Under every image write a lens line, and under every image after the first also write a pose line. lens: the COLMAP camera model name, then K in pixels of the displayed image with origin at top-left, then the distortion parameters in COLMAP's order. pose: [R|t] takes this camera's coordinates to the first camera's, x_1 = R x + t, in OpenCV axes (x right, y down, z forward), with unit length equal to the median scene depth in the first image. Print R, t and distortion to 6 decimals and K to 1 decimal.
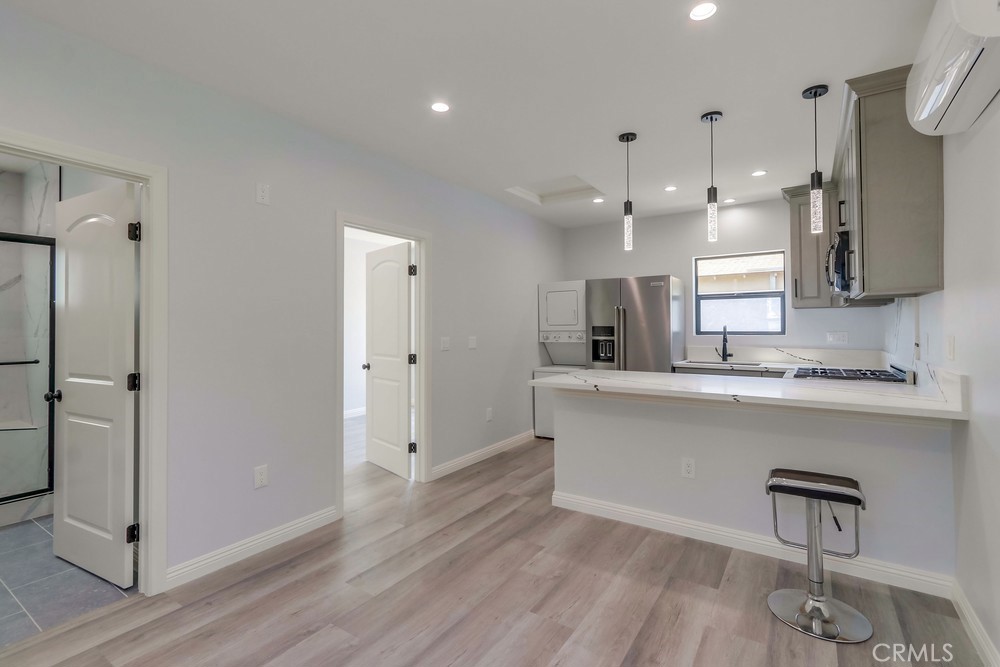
lens RADIAL K [[444.7, 0, 502.0], [0, 444.7, 323.8], [0, 0, 1]] dist [-0.000362, 0.000209]
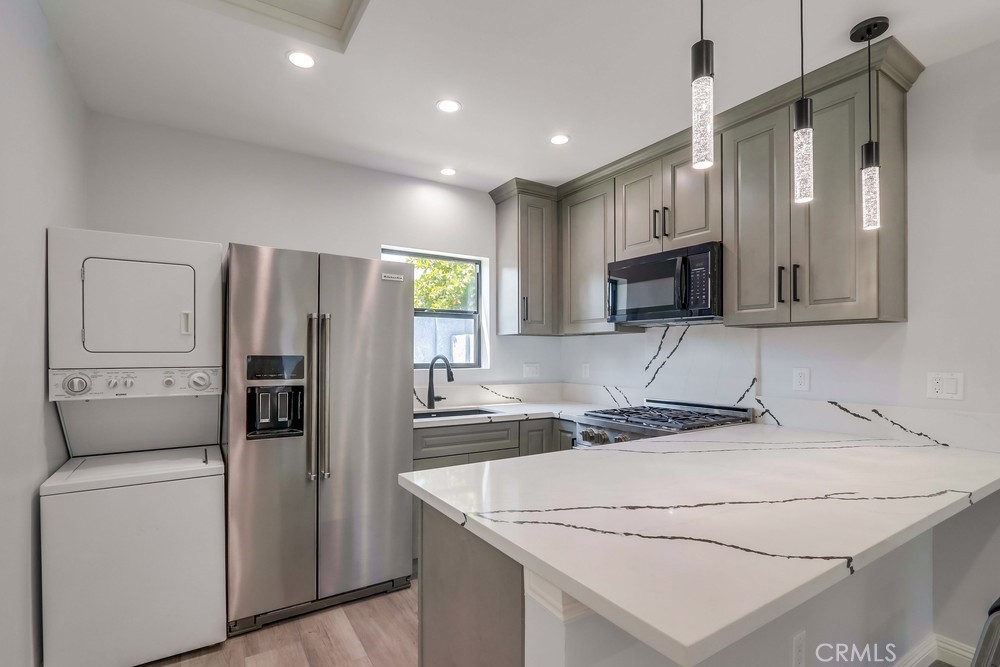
lens RADIAL K [[464.5, 0, 485.0], [0, 464.5, 352.0], [0, 0, 1]] dist [-0.013391, -0.000226]
pose [[0.419924, 0.008800, 0.907516, -0.129819], [-0.014846, 0.999886, -0.002826, -0.000016], [-0.907438, -0.012286, 0.420007, 0.797053]]
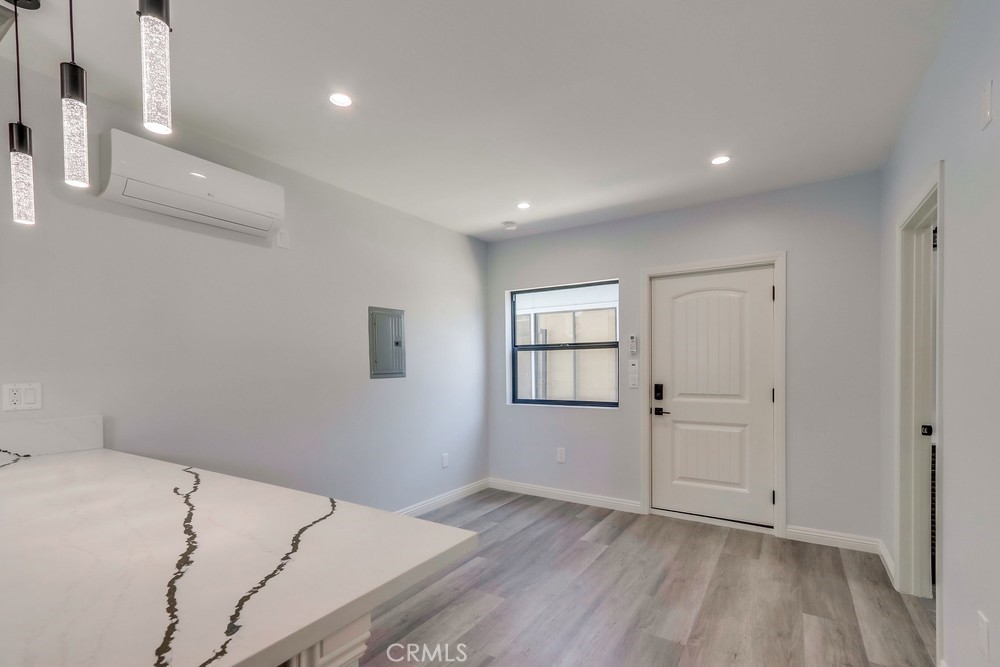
lens RADIAL K [[467.0, 0, 486.4], [0, 467.0, 374.7], [0, 0, 1]] dist [0.002619, 0.000113]
pose [[-0.999868, 0.016088, -0.002349, 0.039548], [0.016070, 0.999842, 0.007584, 0.008731], [0.002470, 0.007545, -0.999968, 1.063747]]
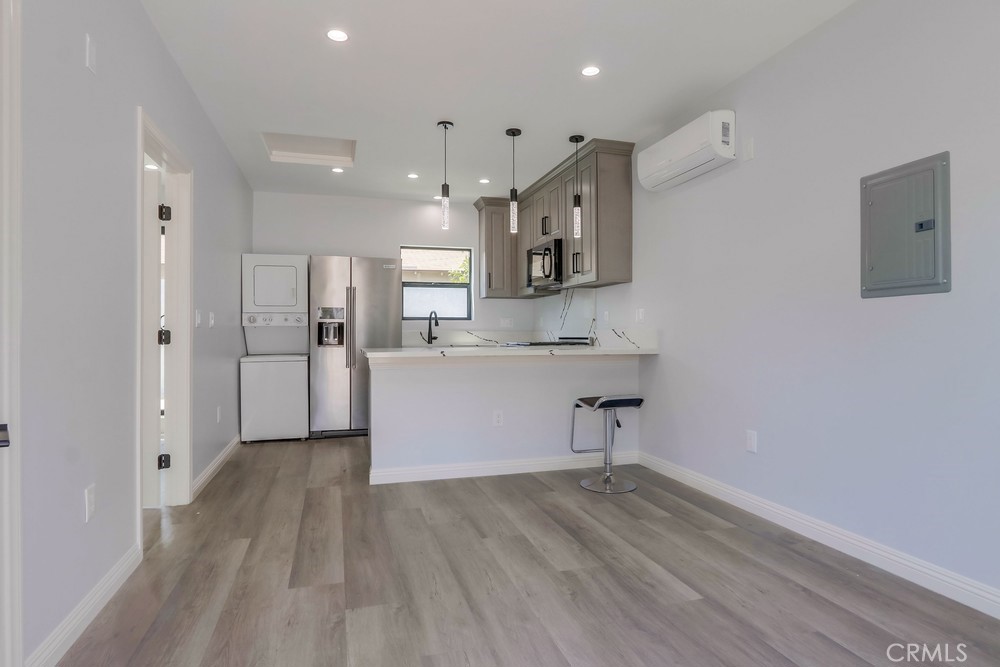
lens RADIAL K [[531.2, 0, 475.1], [0, 531.2, 331.4], [0, 0, 1]] dist [-0.021287, 0.000079]
pose [[0.665168, 0.006745, 0.746663, -0.500668], [-0.012092, 0.999925, 0.001739, 0.063442], [-0.746595, -0.010185, 0.665200, 0.066977]]
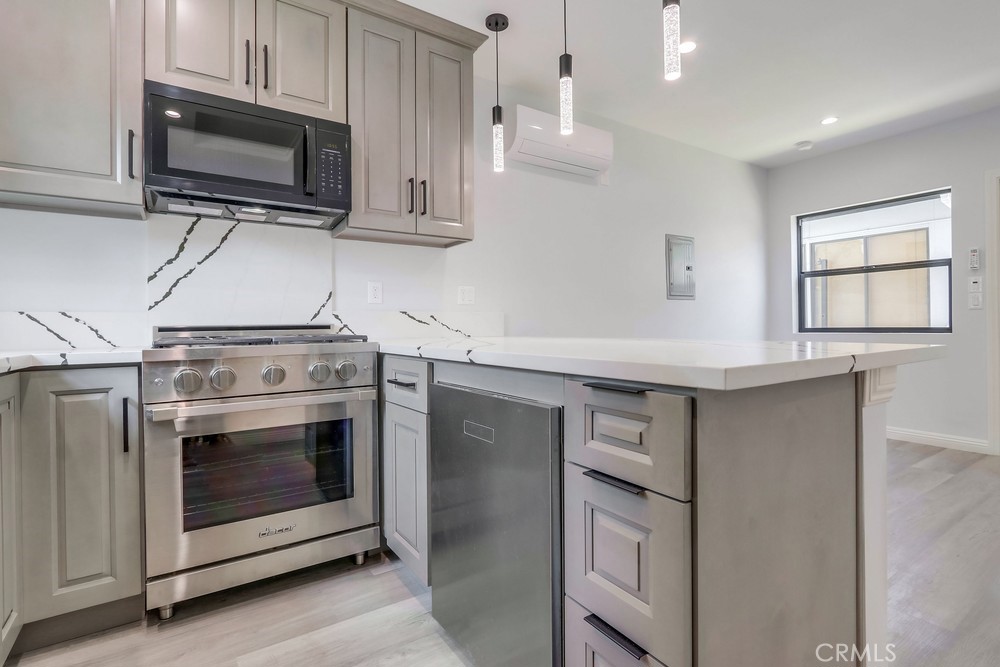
lens RADIAL K [[472.7, 0, 498.6], [0, 472.7, 326.5], [0, 0, 1]] dist [0.005843, 0.000907]
pose [[-0.921282, 0.013473, 0.388663, 0.204764], [0.009100, 0.999873, -0.013090, 0.089756], [-0.388790, -0.008522, -0.921287, 1.233324]]
